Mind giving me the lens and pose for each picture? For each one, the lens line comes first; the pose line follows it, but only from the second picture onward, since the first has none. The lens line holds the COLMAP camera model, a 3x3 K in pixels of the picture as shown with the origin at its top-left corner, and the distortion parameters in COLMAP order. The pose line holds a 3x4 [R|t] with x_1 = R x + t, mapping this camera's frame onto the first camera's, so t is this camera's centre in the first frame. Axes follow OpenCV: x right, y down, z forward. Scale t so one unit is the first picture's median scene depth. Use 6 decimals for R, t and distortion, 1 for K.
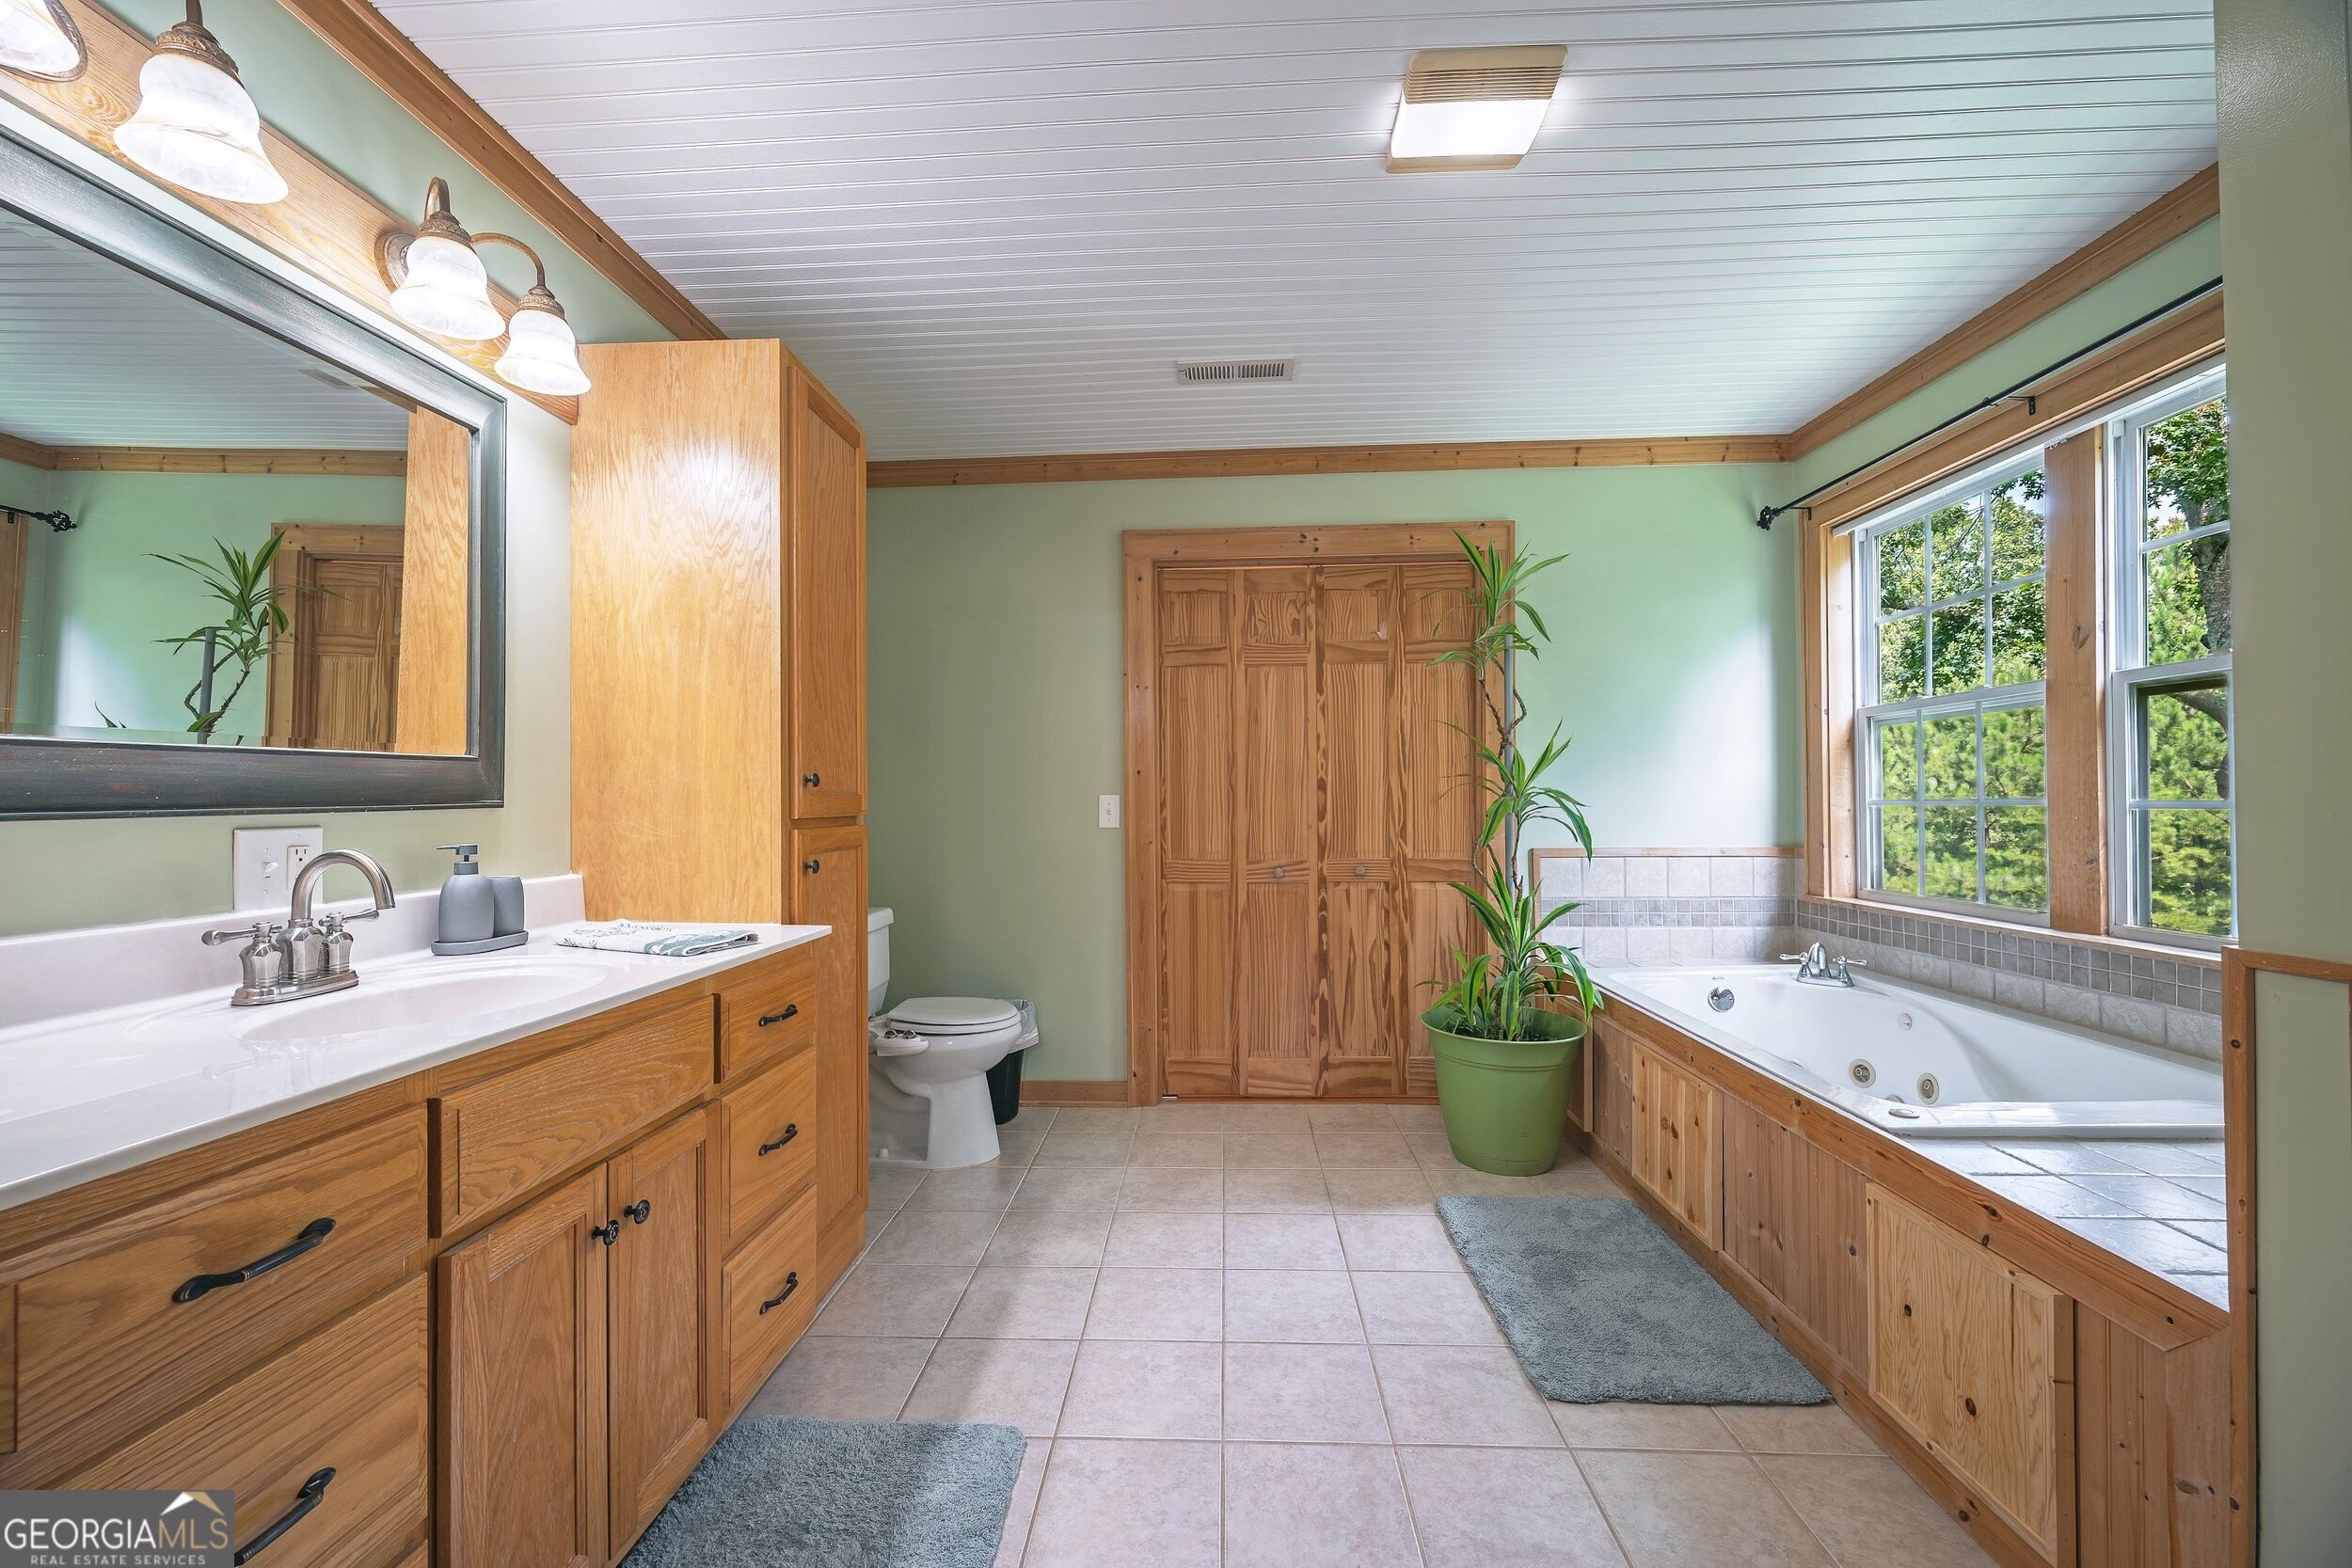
lens RADIAL K [[938.0, 0, 1180.1], [0, 938.0, 800.3], [0, 0, 1]] dist [-0.002495, -0.001208]
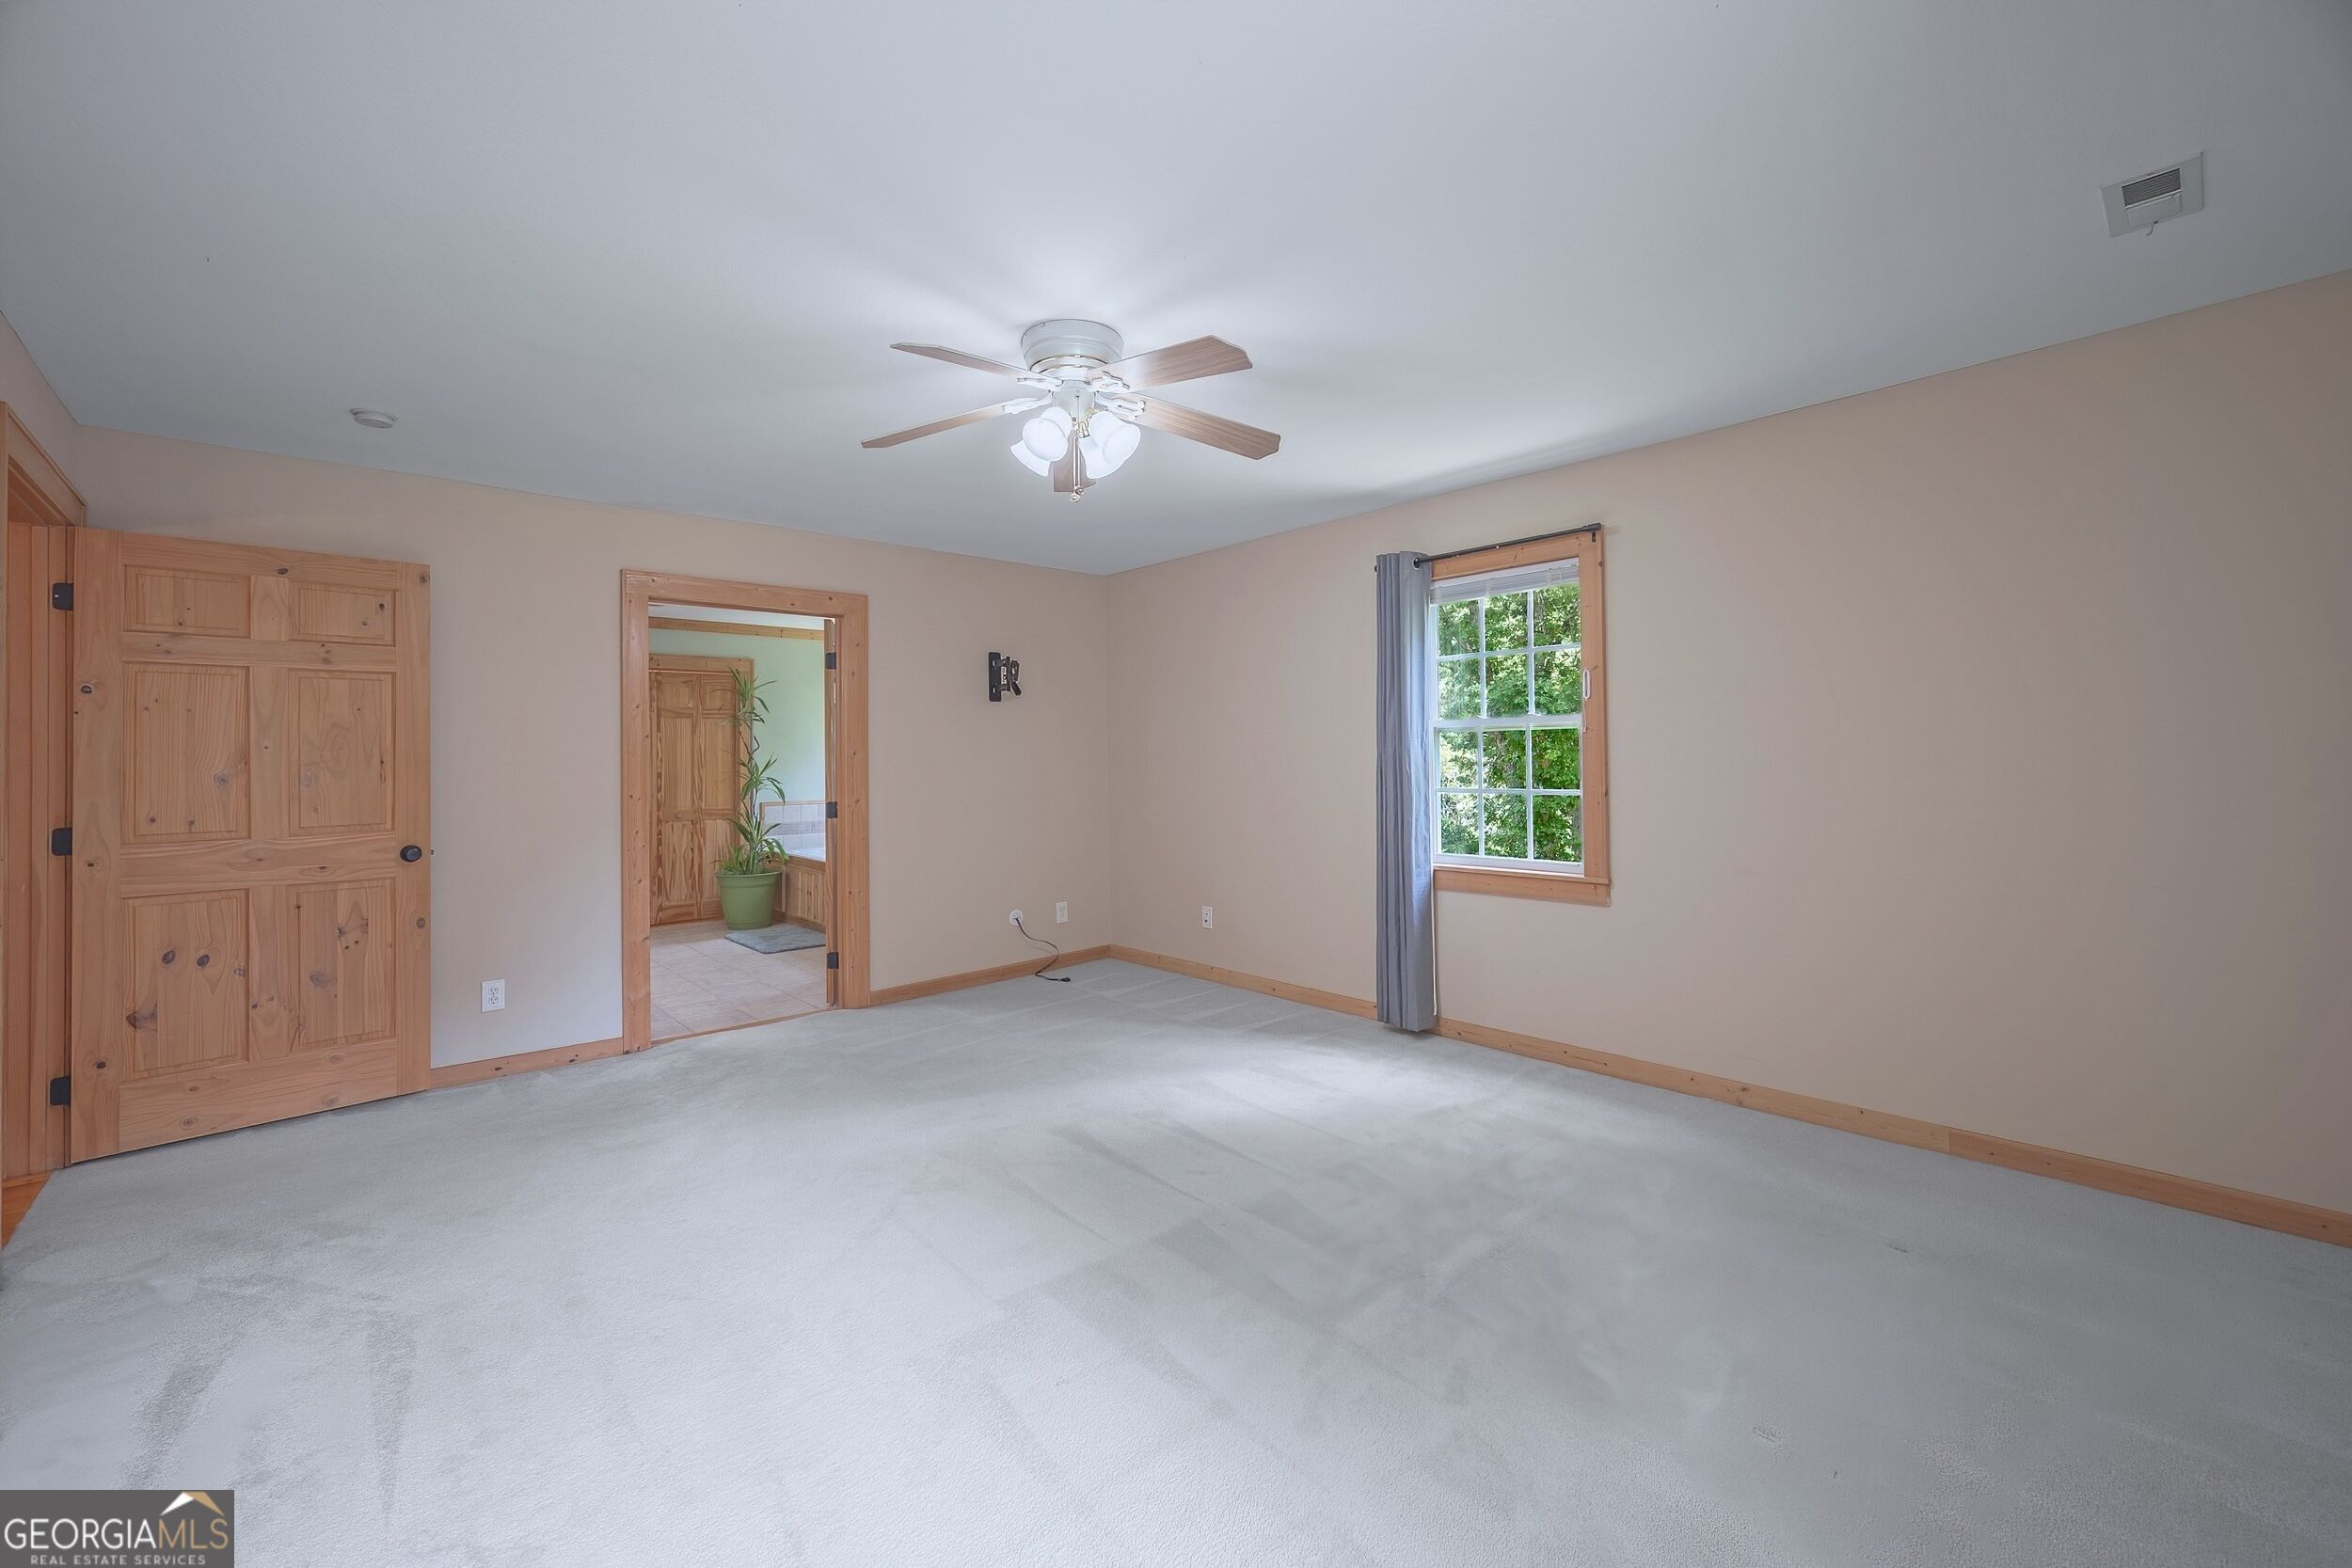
lens RADIAL K [[938.0, 0, 1169.7], [0, 938.0, 758.8], [0, 0, 1]] dist [-0.002495, -0.001208]
pose [[0.714451, 0.005934, 0.699661, -0.503406], [-0.002340, 0.999979, -0.006092, -0.043651], [-0.699682, 0.002716, 0.714449, -1.305708]]
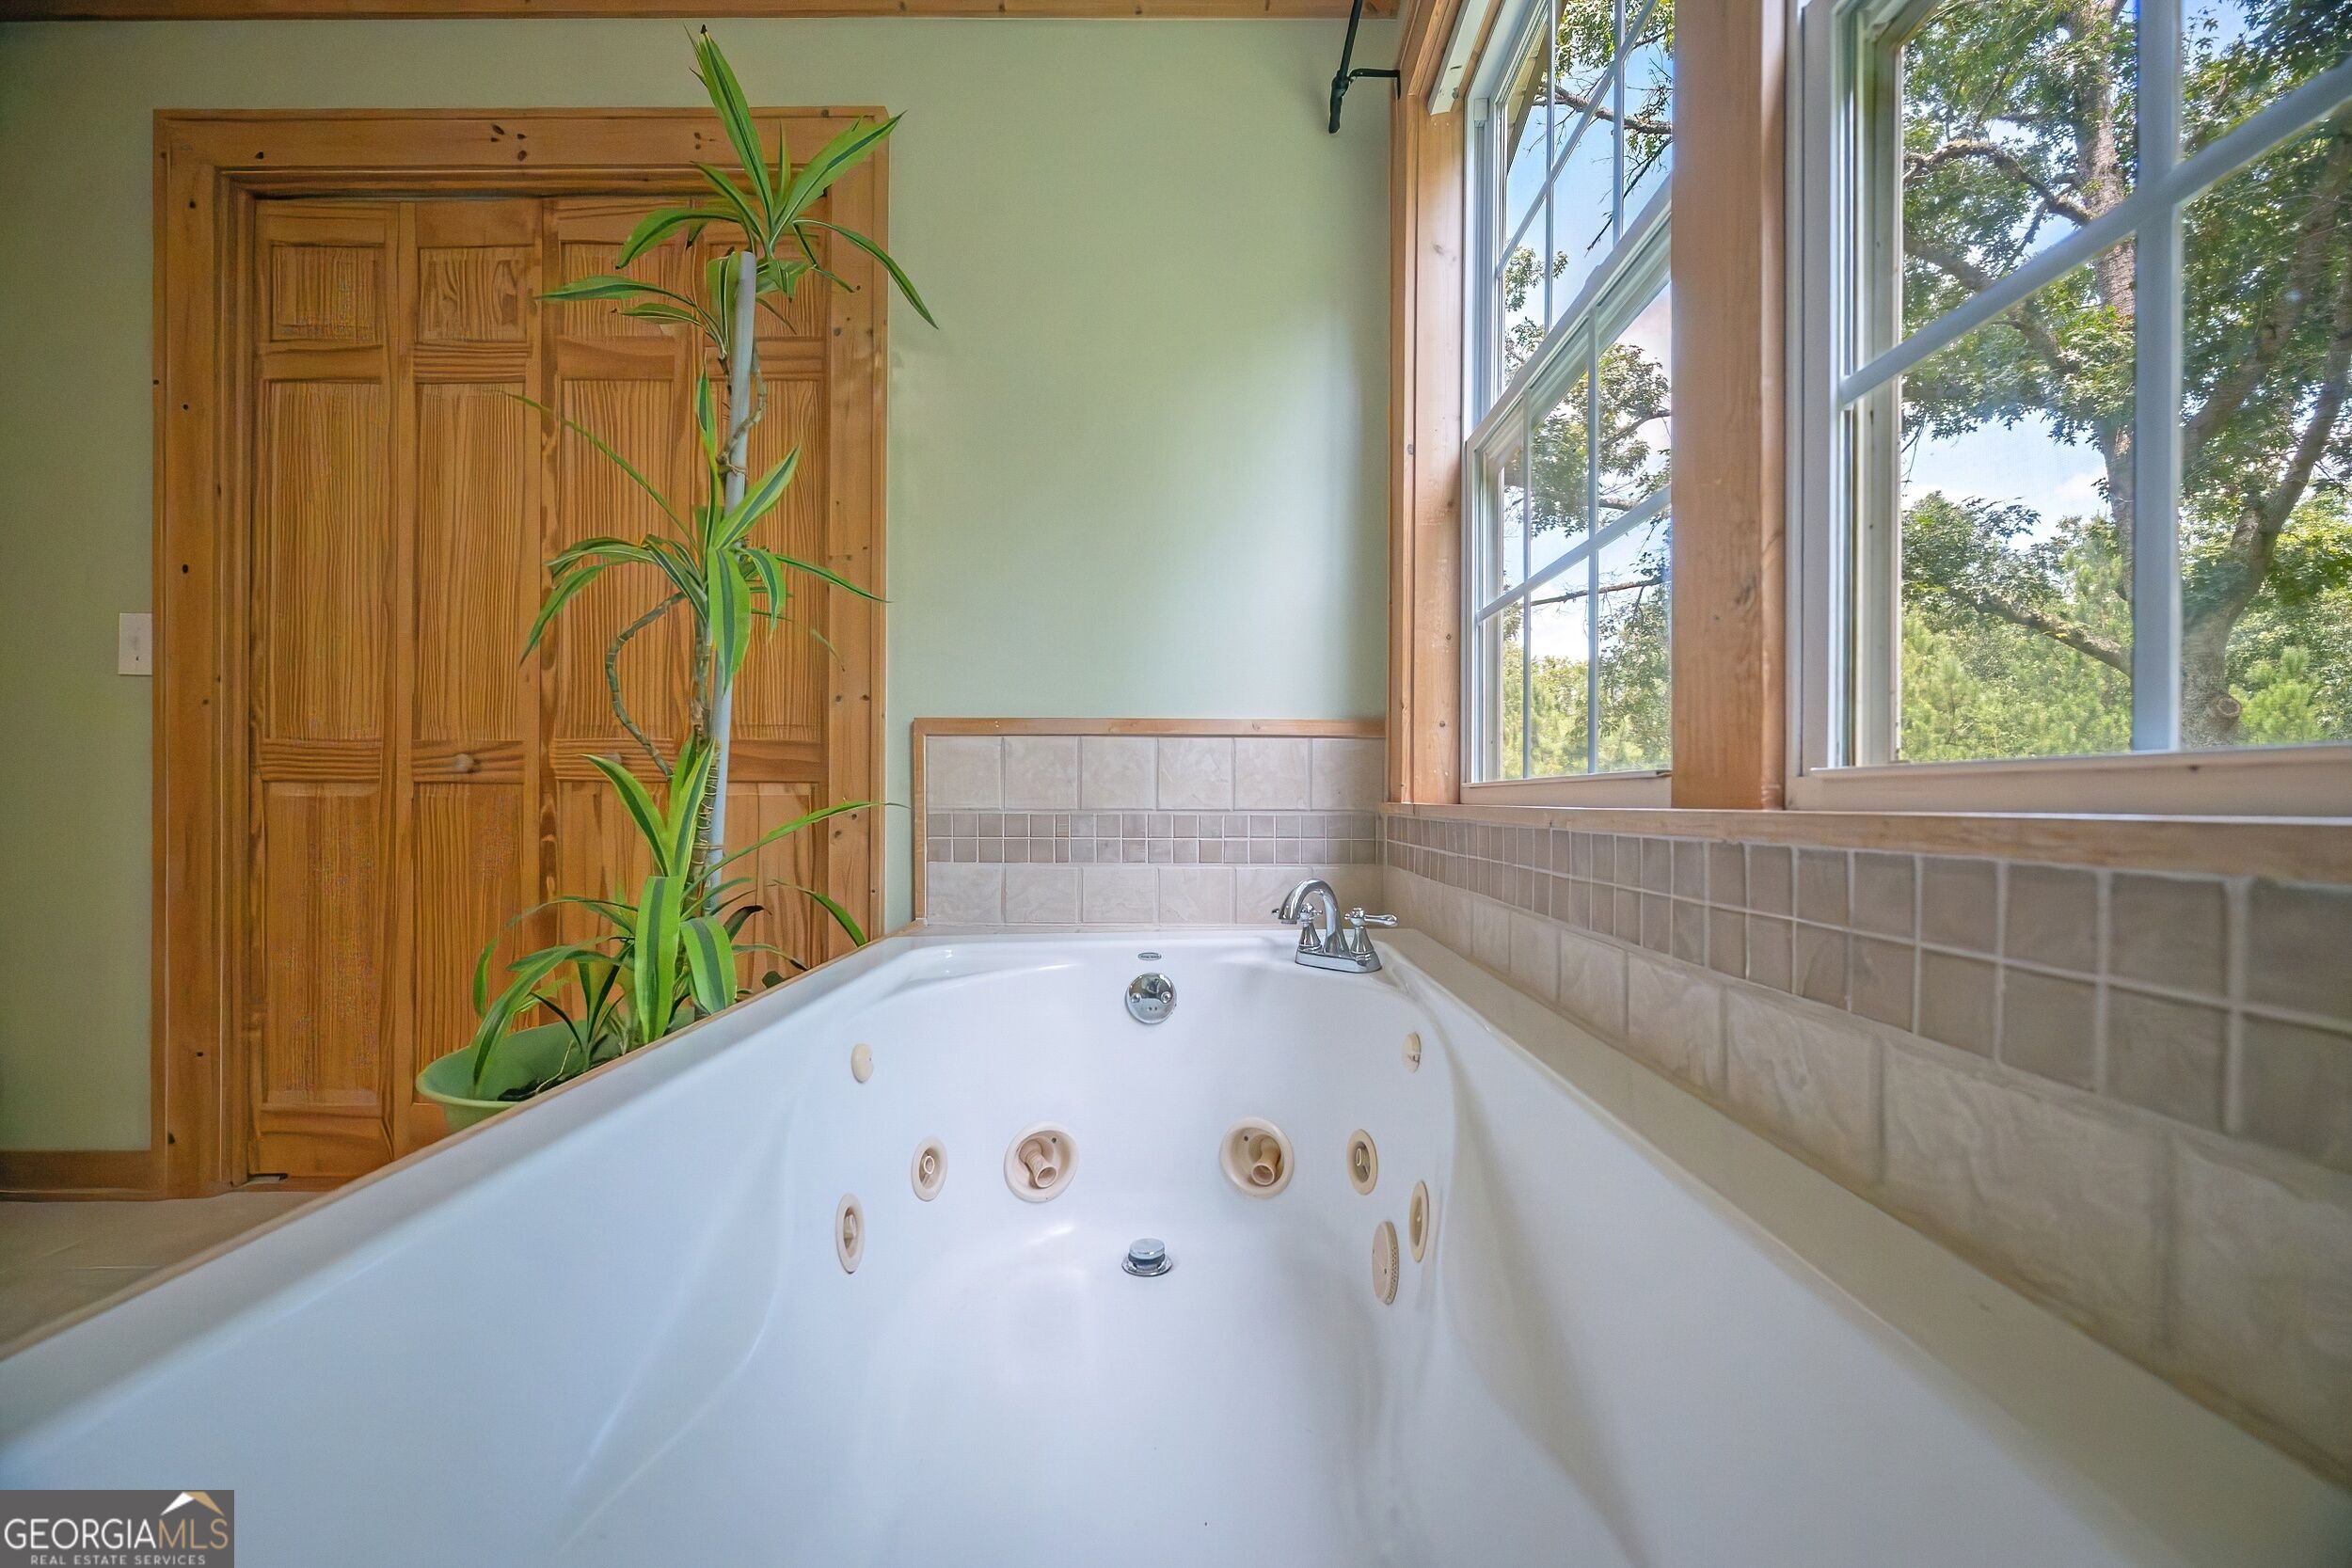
lens RADIAL K [[938.0, 0, 1197.0], [0, 938.0, 802.9], [0, 0, 1]] dist [-0.002495, -0.001208]
pose [[0.998623, 0.010060, 0.051495, 0.499006], [-0.010442, 0.999920, 0.007145, 0.092070], [-0.051419, -0.007672, 0.998648, 0.440771]]
